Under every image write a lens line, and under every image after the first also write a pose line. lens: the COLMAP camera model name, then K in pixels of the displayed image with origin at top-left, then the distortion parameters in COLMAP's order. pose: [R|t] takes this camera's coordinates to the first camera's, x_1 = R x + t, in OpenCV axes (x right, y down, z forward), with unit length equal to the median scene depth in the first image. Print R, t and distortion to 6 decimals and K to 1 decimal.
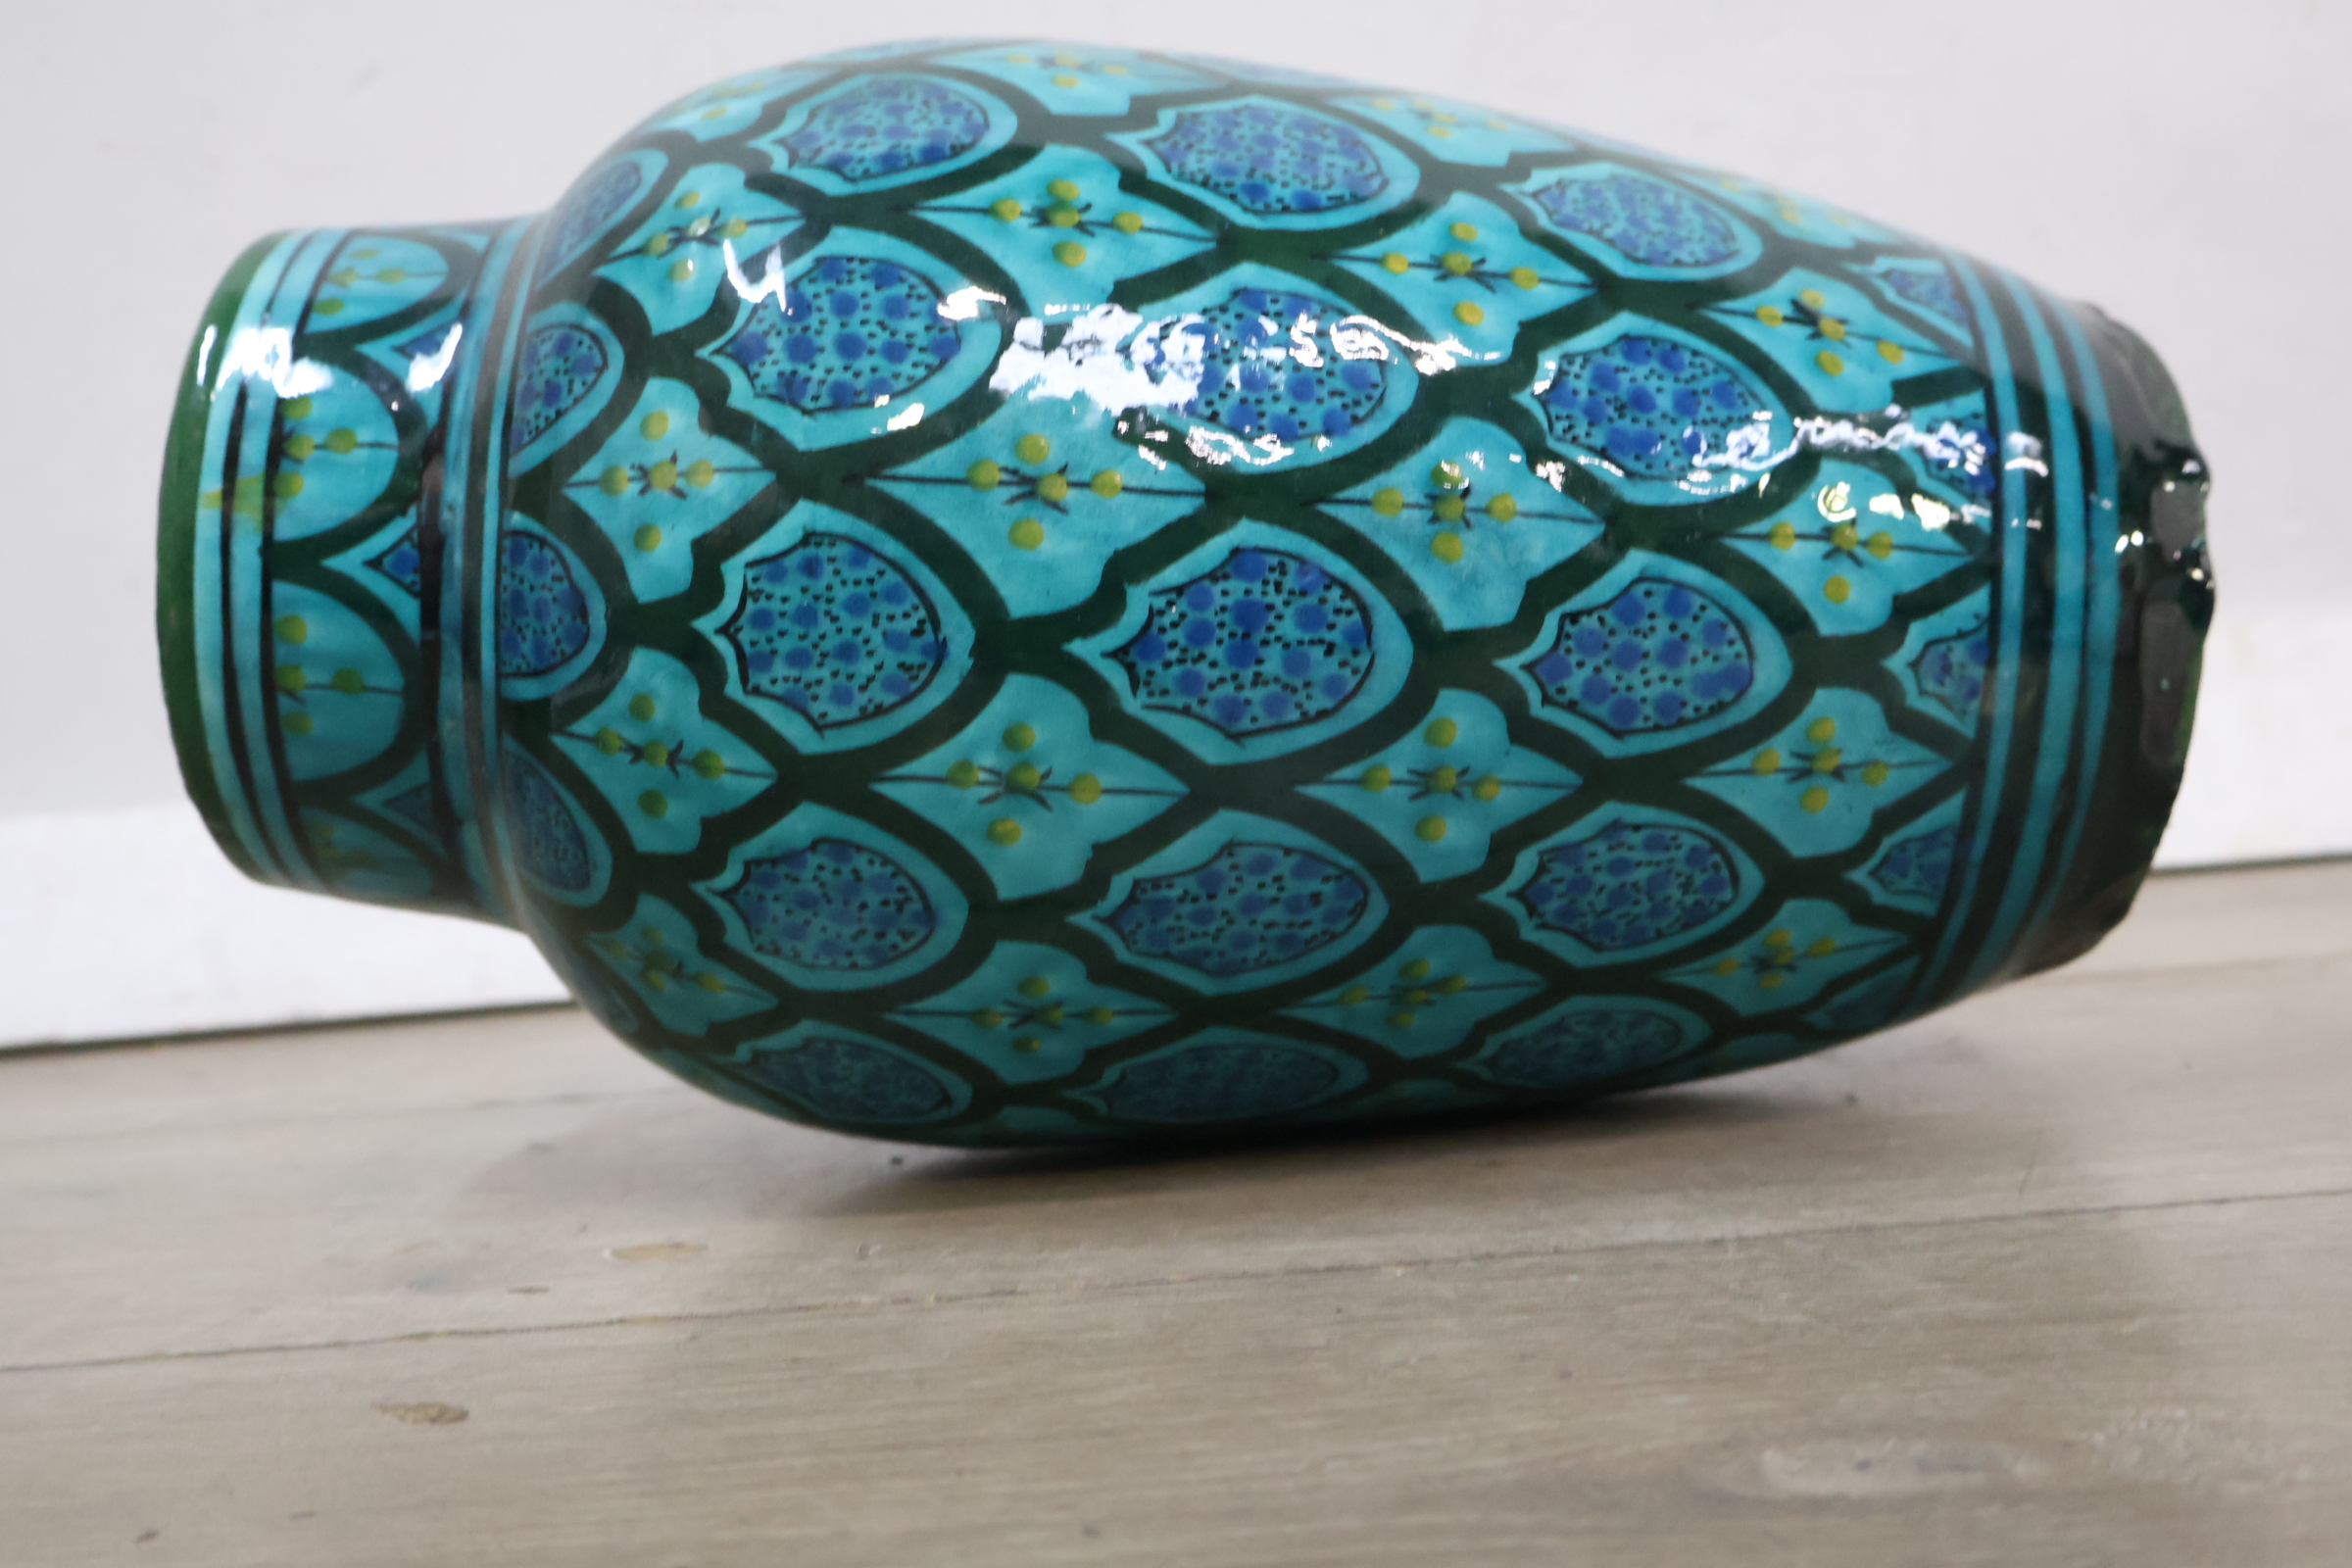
lens RADIAL K [[2348.3, 0, 1184.2], [0, 2348.3, 768.5], [0, 0, 1]] dist [0.005552, 0.000000]
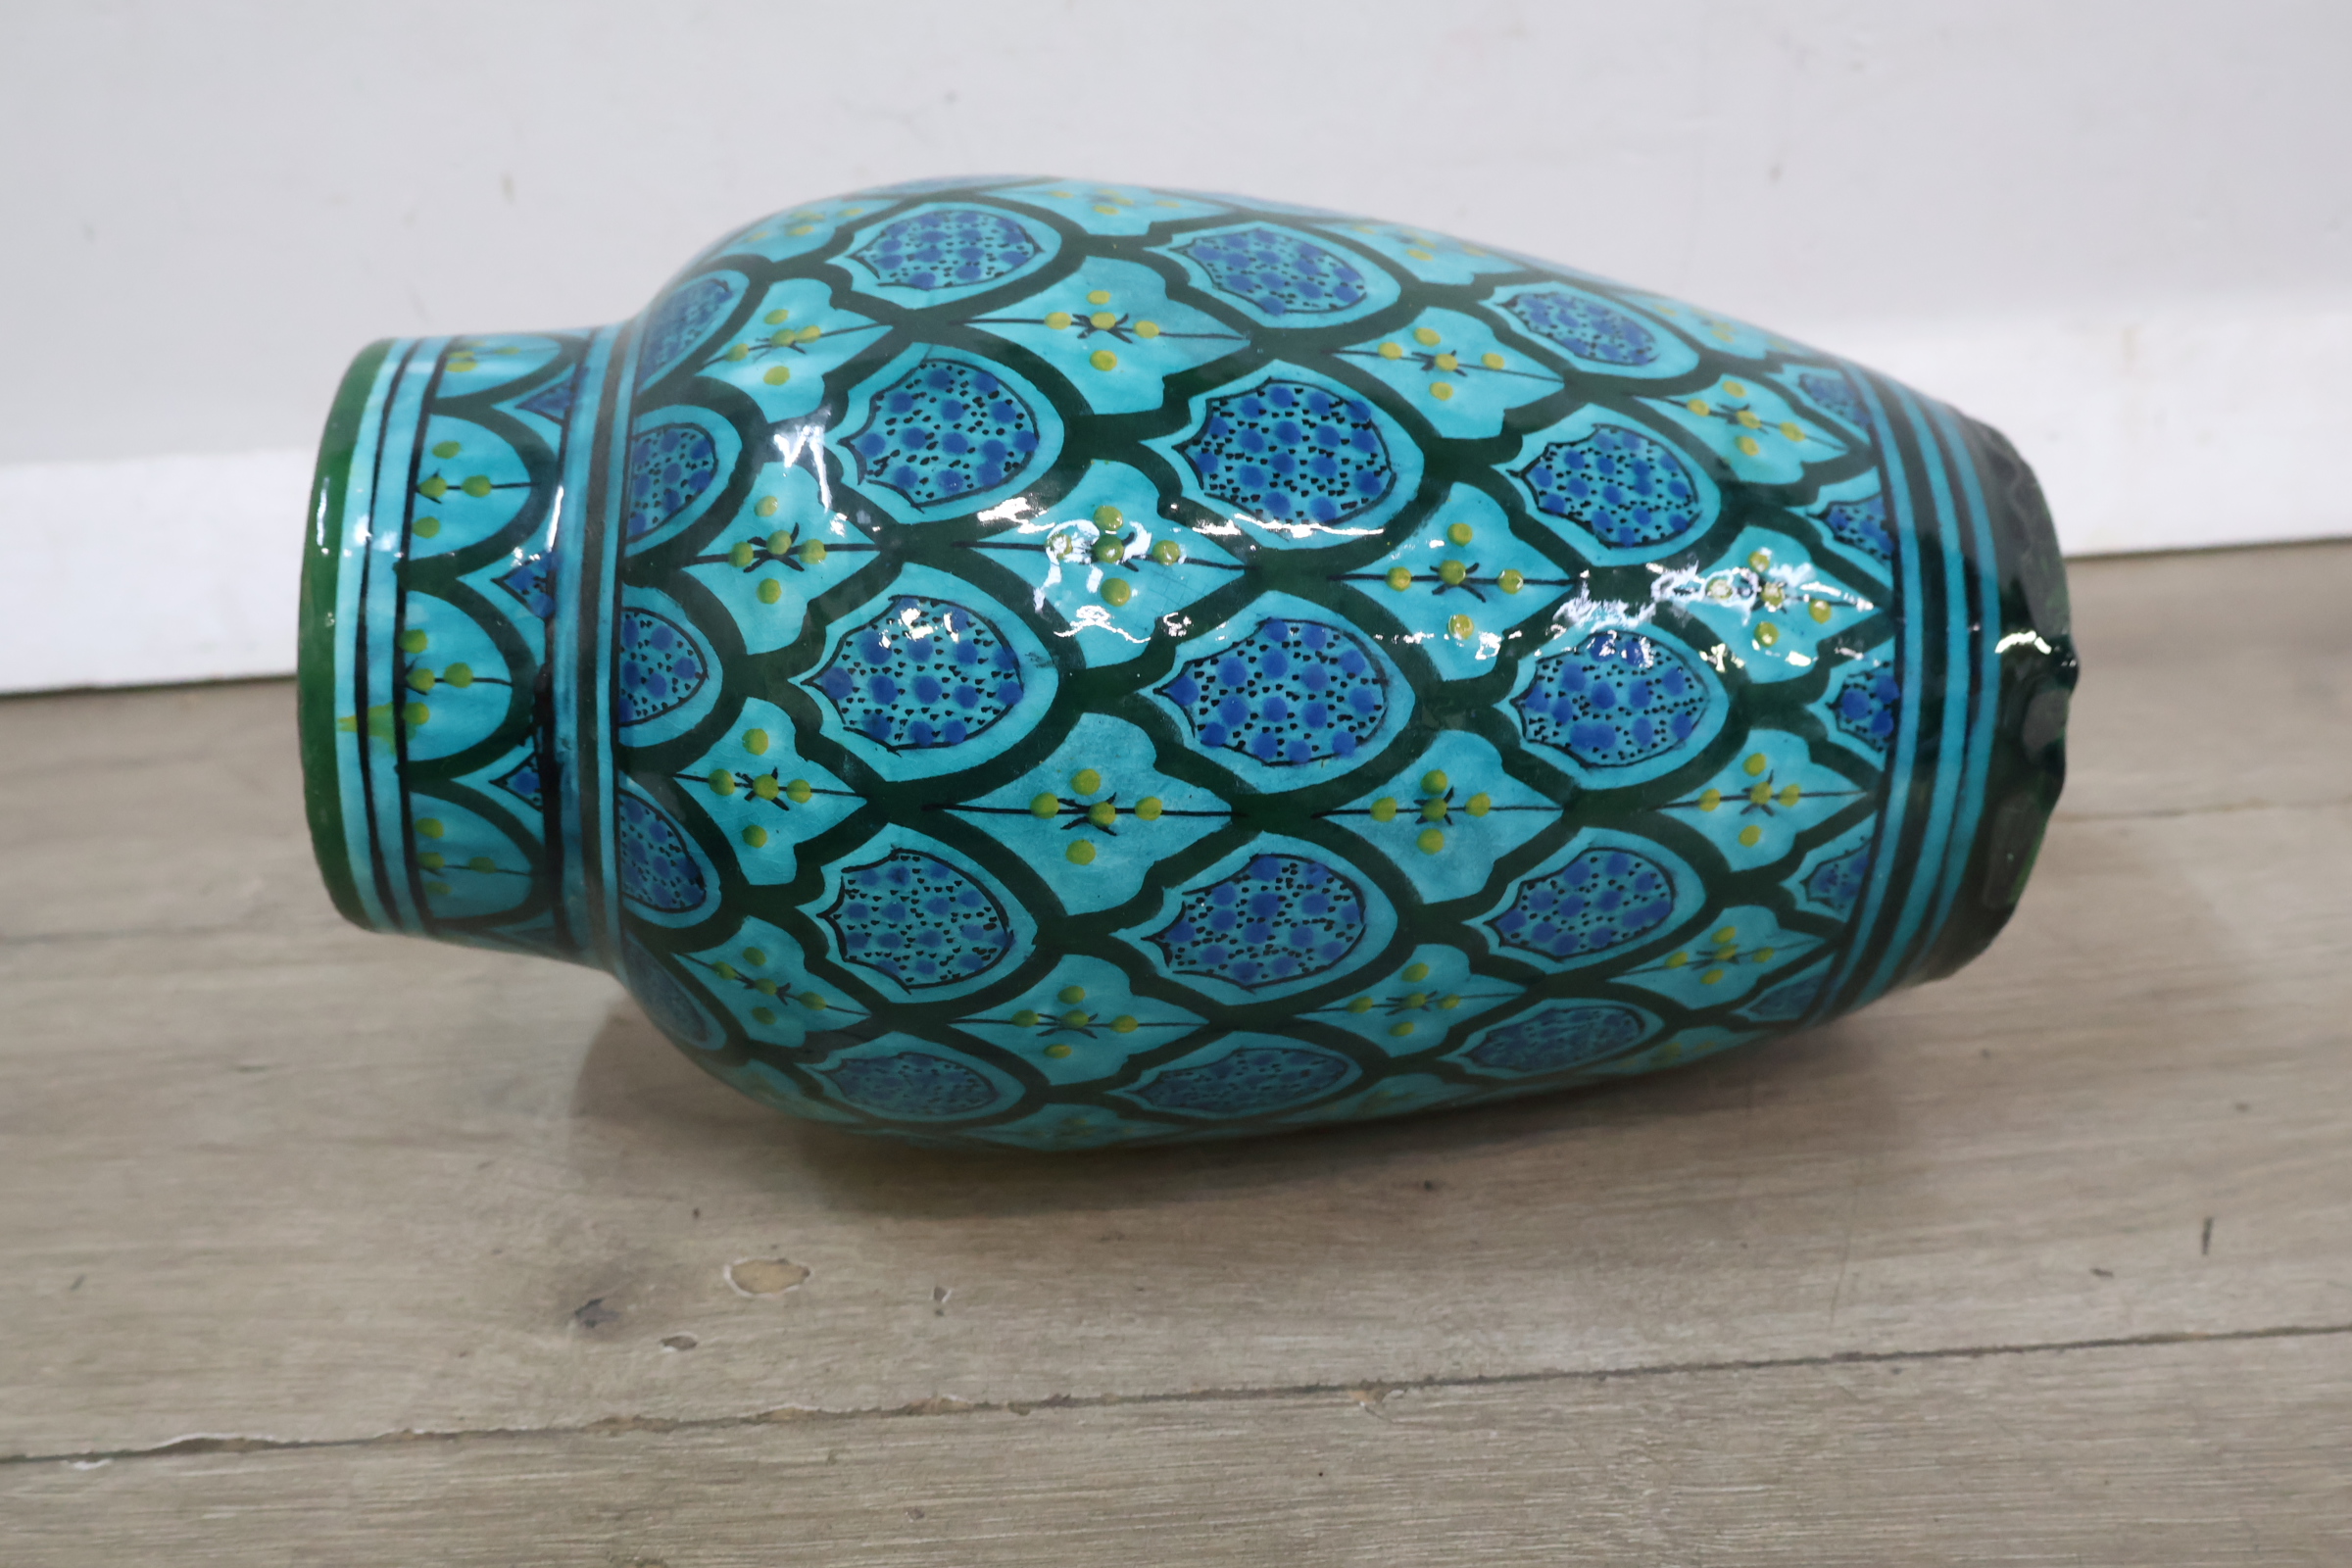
lens RADIAL K [[2348.3, 0, 1176.6], [0, 2348.3, 753.5], [0, 0, 1]] dist [0.005552, 0.000000]
pose [[0.998562, 0.004565, 0.053423, -0.079007], [-0.024278, 0.926869, 0.374598, -0.566258], [-0.047806, -0.375356, 0.925647, -0.078384]]
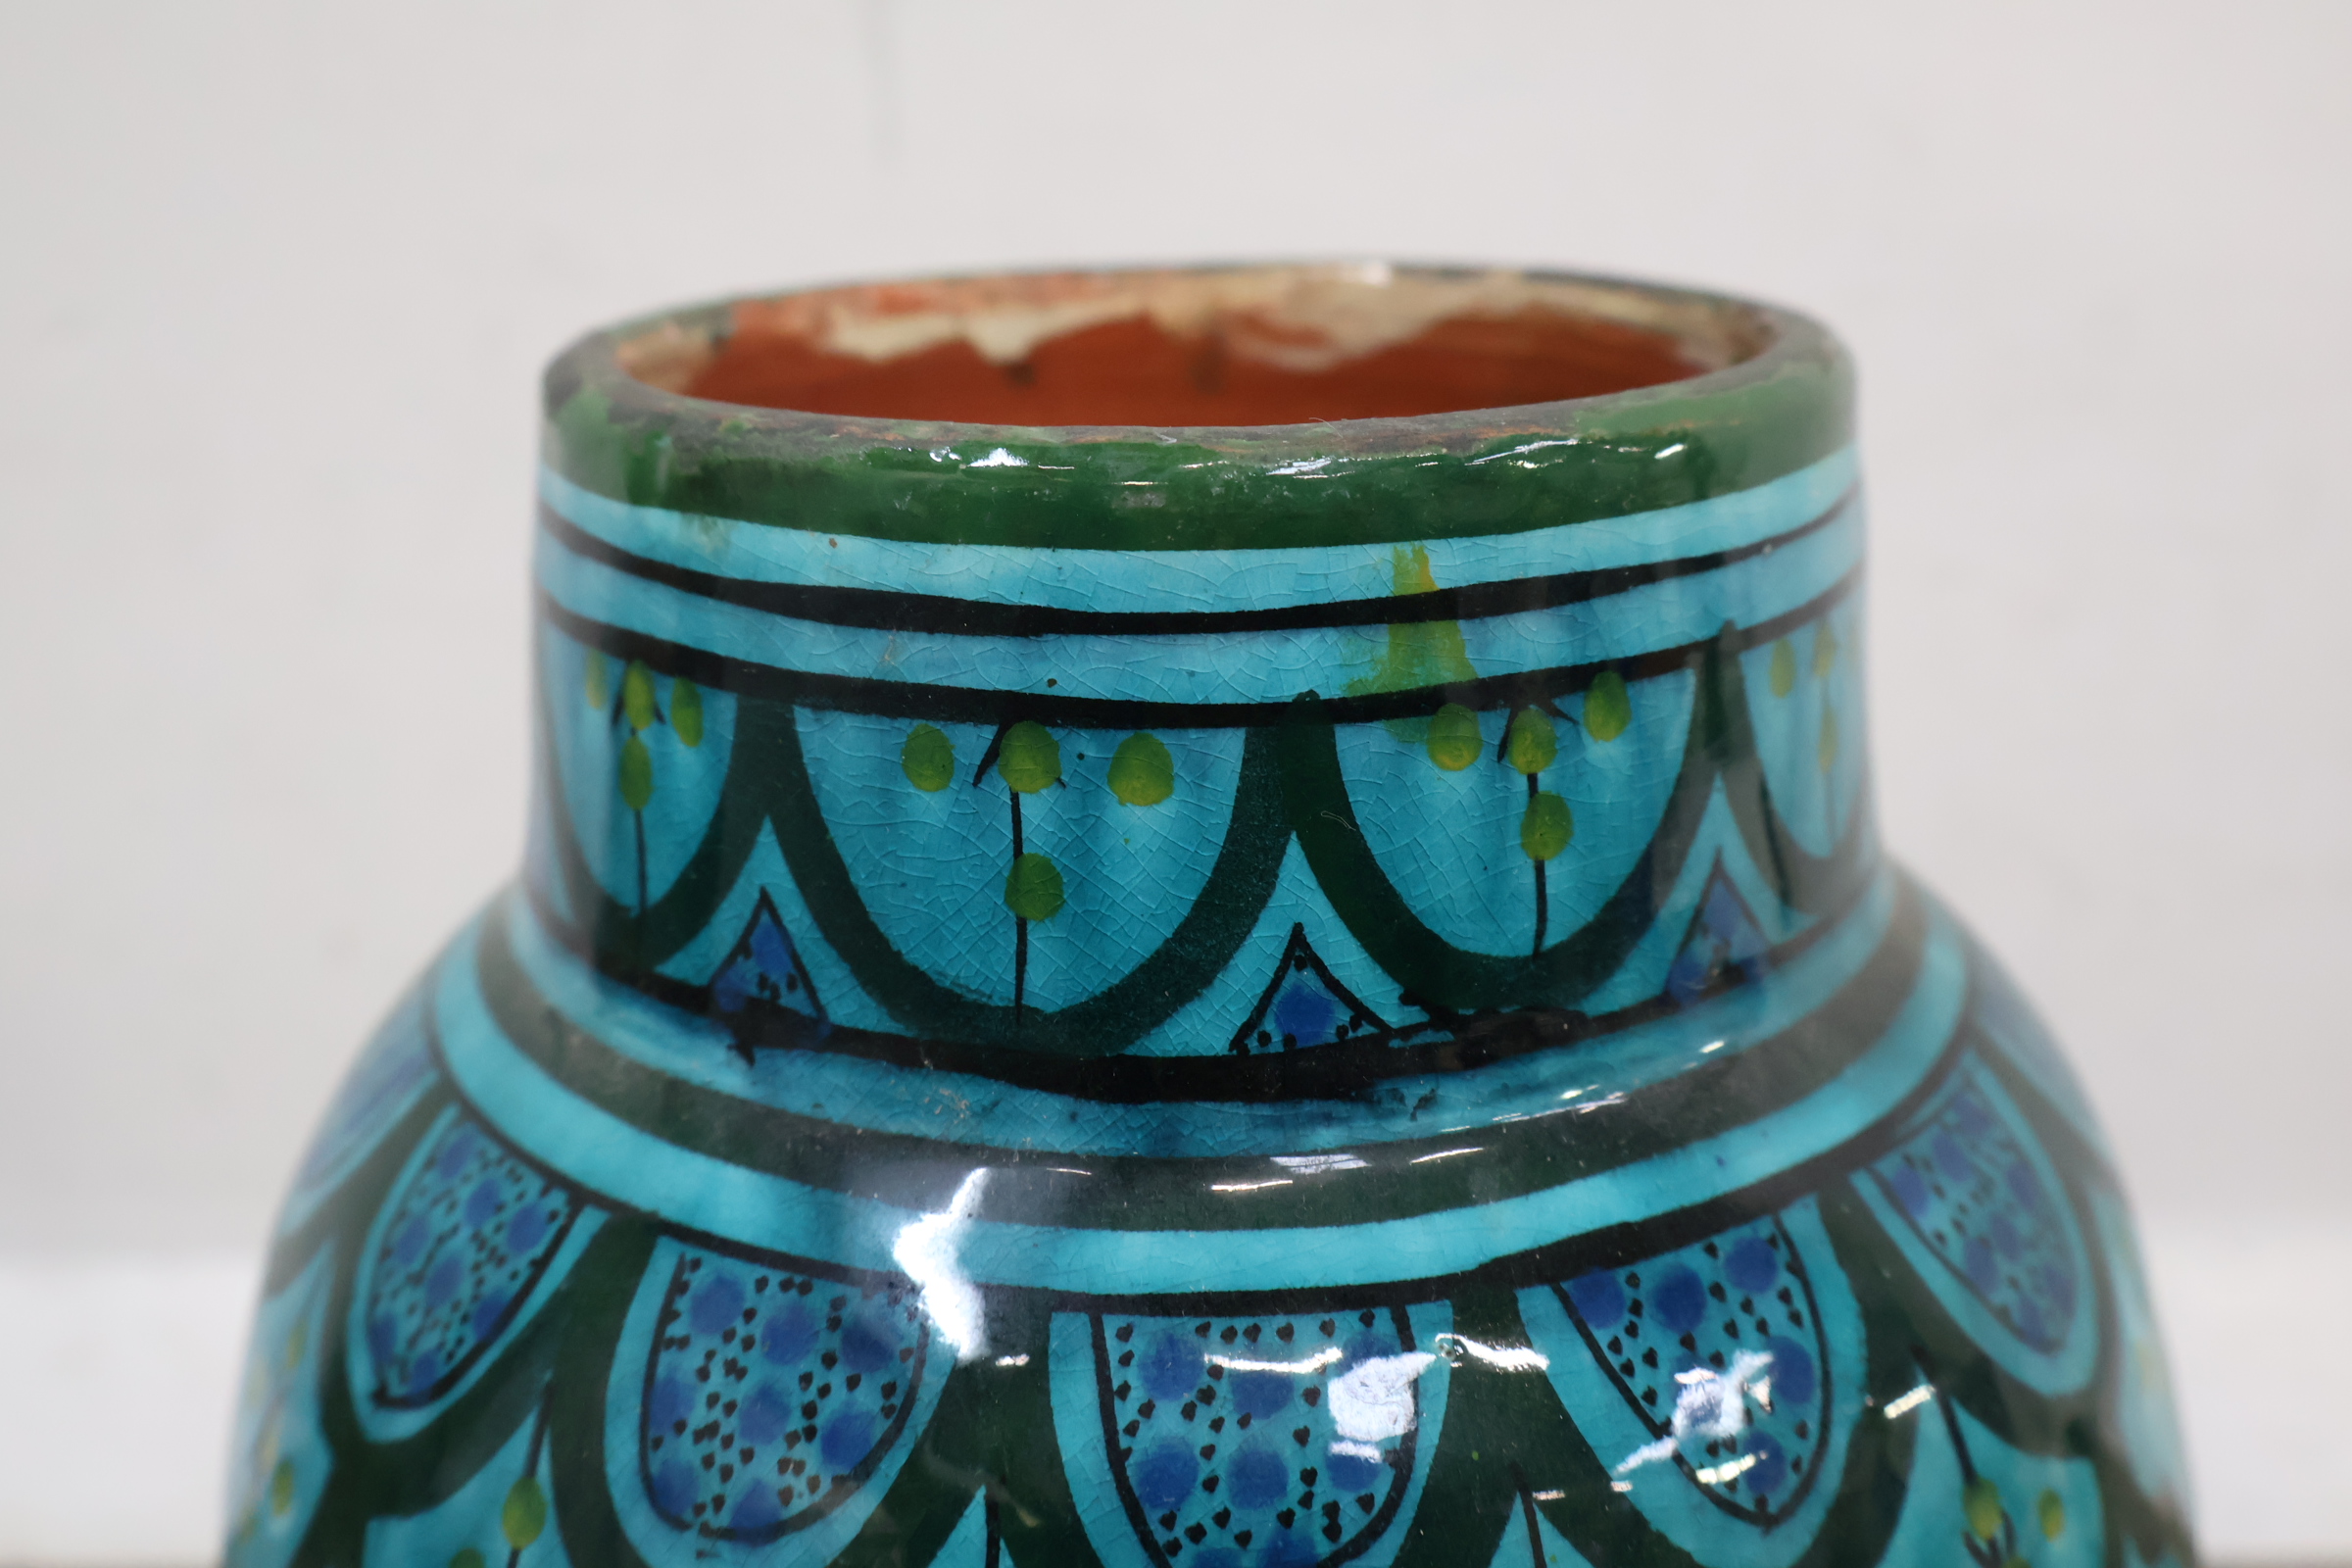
lens RADIAL K [[2348.3, 0, 1169.6], [0, 2348.3, 766.1], [0, 0, 1]] dist [0.005552, 0.000000]
pose [[0.073137, 0.956116, 0.283713, -0.537211], [-0.984260, 0.115087, -0.134115, -0.005033], [-0.160881, -0.269439, 0.949484, 0.605720]]
